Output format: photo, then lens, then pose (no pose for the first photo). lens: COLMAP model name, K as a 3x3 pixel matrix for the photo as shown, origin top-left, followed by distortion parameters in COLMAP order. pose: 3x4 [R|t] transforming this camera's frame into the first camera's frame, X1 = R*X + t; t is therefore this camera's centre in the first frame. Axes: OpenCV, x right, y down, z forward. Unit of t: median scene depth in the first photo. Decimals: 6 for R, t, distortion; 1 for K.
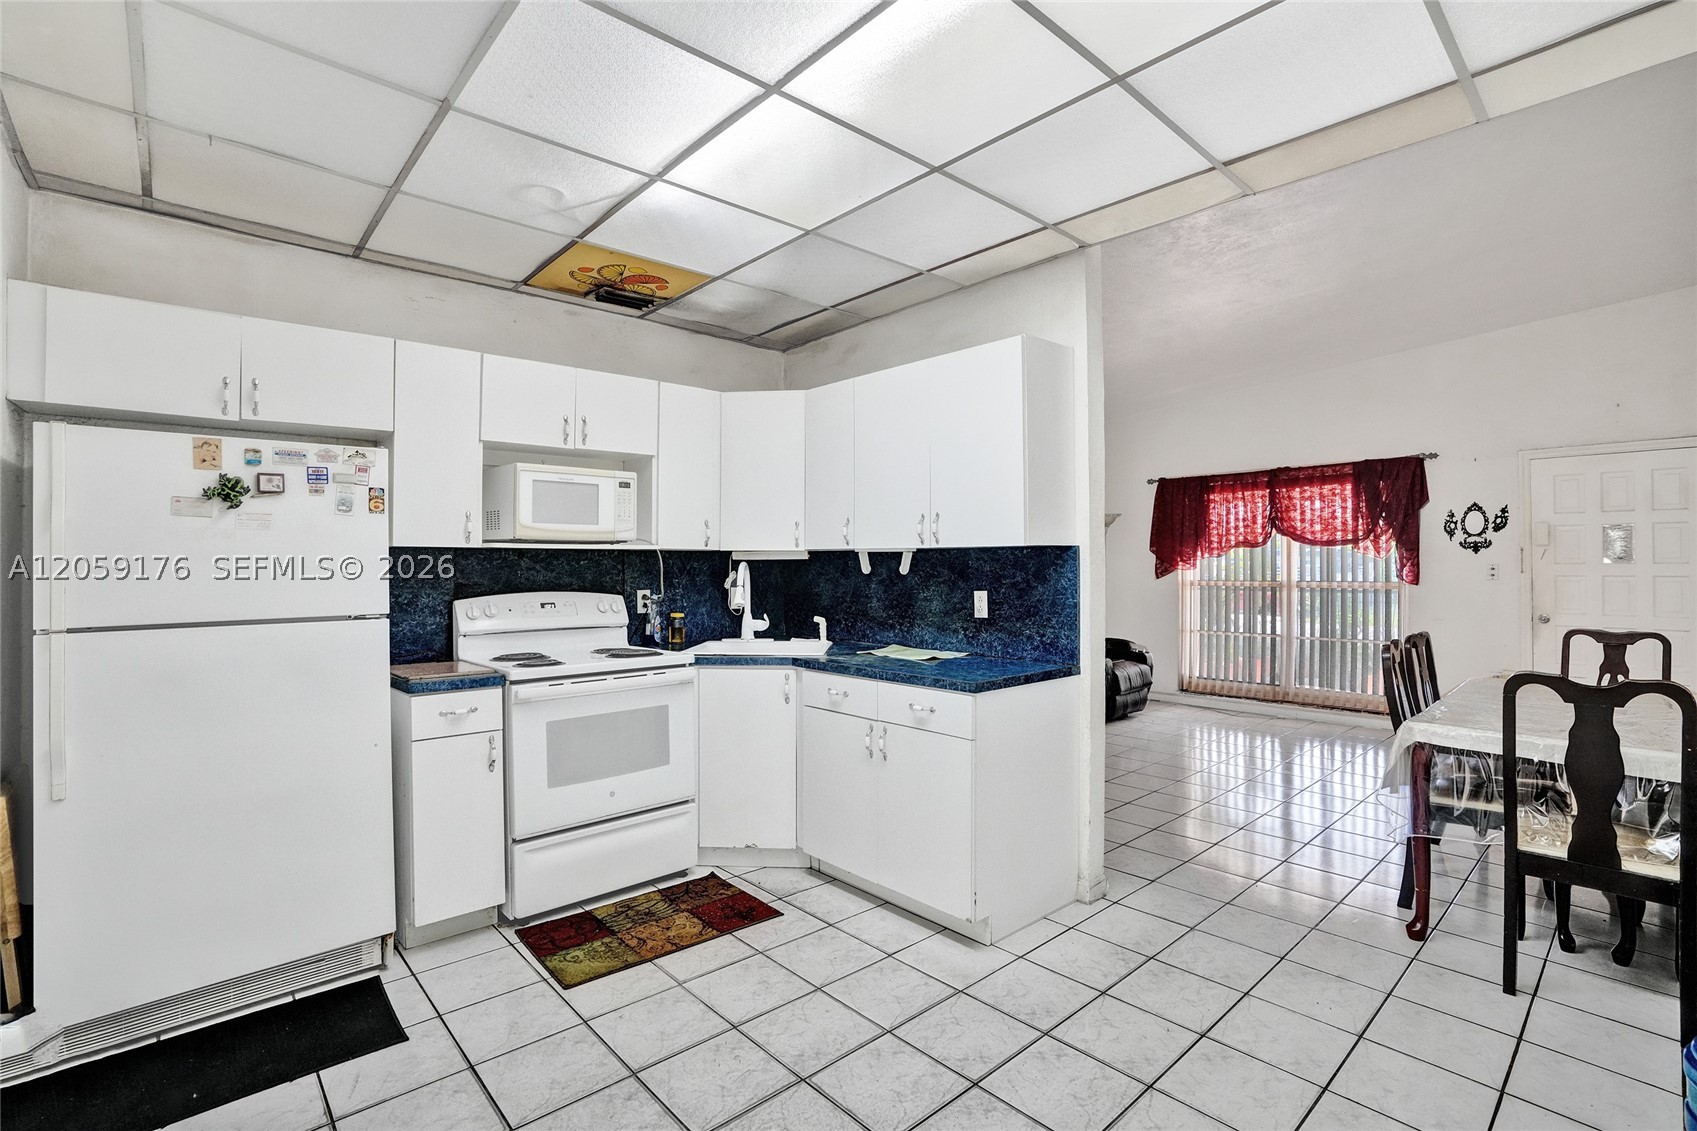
lens RADIAL K [[824.2, 0, 838.9], [0, 824.2, 562.2], [0, 0, 1]] dist [-0.039326, 0.012644]
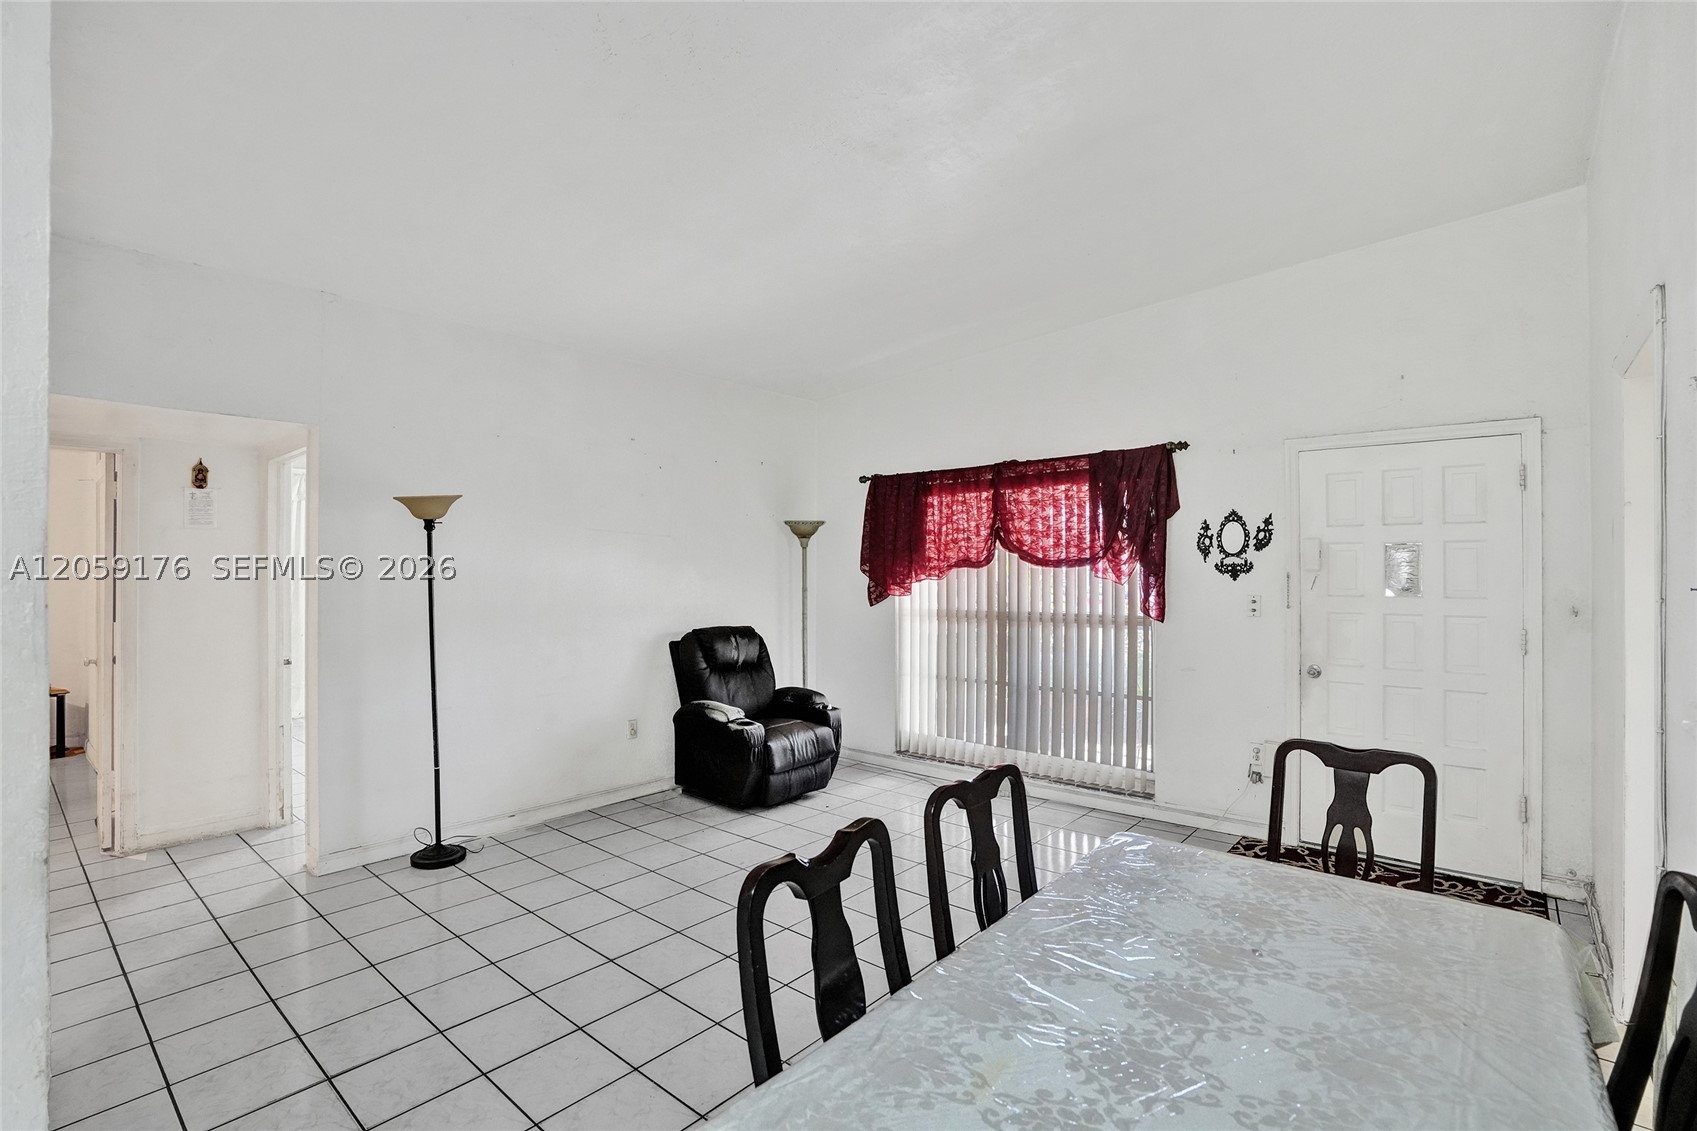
lens RADIAL K [[824.2, 0, 854.3], [0, 824.2, 568.0], [0, 0, 1]] dist [-0.039326, 0.012644]
pose [[0.990723, 0.005418, 0.135787, 0.322418], [-0.005158, 0.999984, -0.002269, -0.016872], [-0.135797, 0.001548, 0.990735, 0.290742]]
